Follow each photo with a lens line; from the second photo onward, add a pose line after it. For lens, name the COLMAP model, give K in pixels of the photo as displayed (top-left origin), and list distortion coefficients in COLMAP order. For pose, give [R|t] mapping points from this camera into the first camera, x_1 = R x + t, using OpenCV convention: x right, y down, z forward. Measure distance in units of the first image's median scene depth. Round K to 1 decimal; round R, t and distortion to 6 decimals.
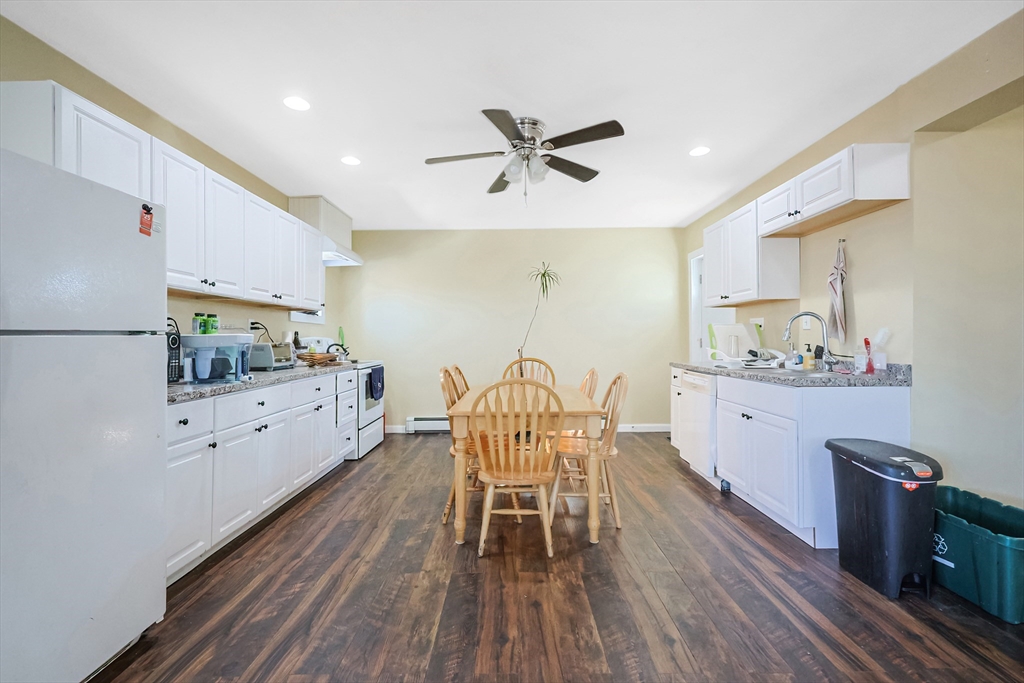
lens RADIAL K [[451.9, 0, 510.8], [0, 451.9, 333.5], [0, 0, 1]] dist [-0.000508, 0.001148]
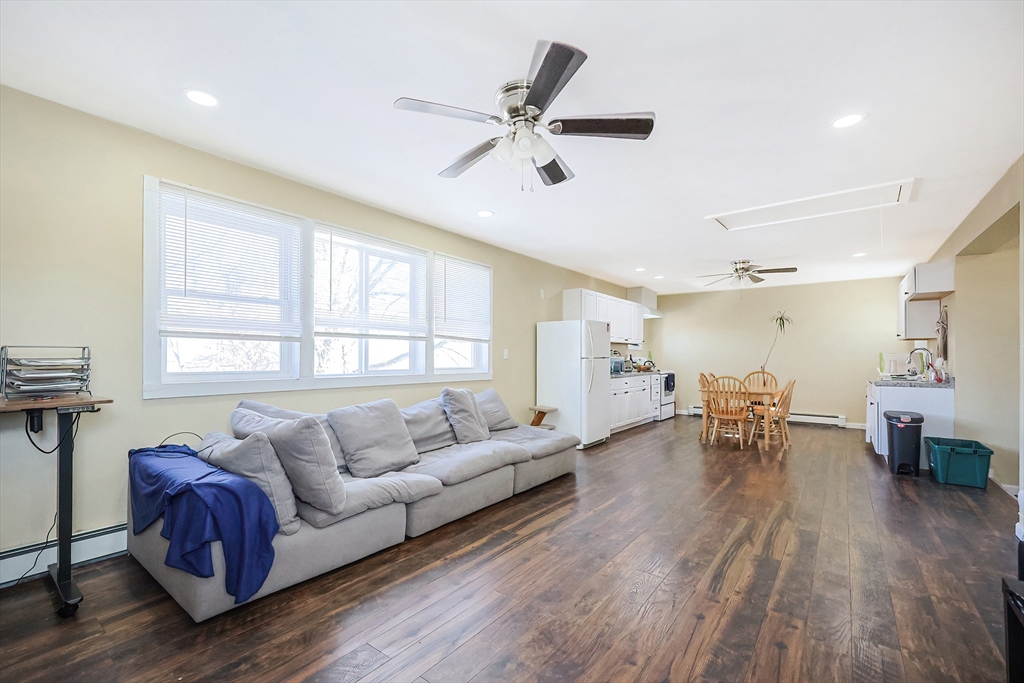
lens RADIAL K [[451.9, 0, 510.3], [0, 451.9, 356.4], [0, 0, 1]] dist [-0.000508, 0.001148]
pose [[0.807135, 0.010212, -0.590279, 0.341713], [-0.002857, 0.999906, 0.013393, -0.026306], [0.590361, -0.009124, 0.807088, -1.137288]]
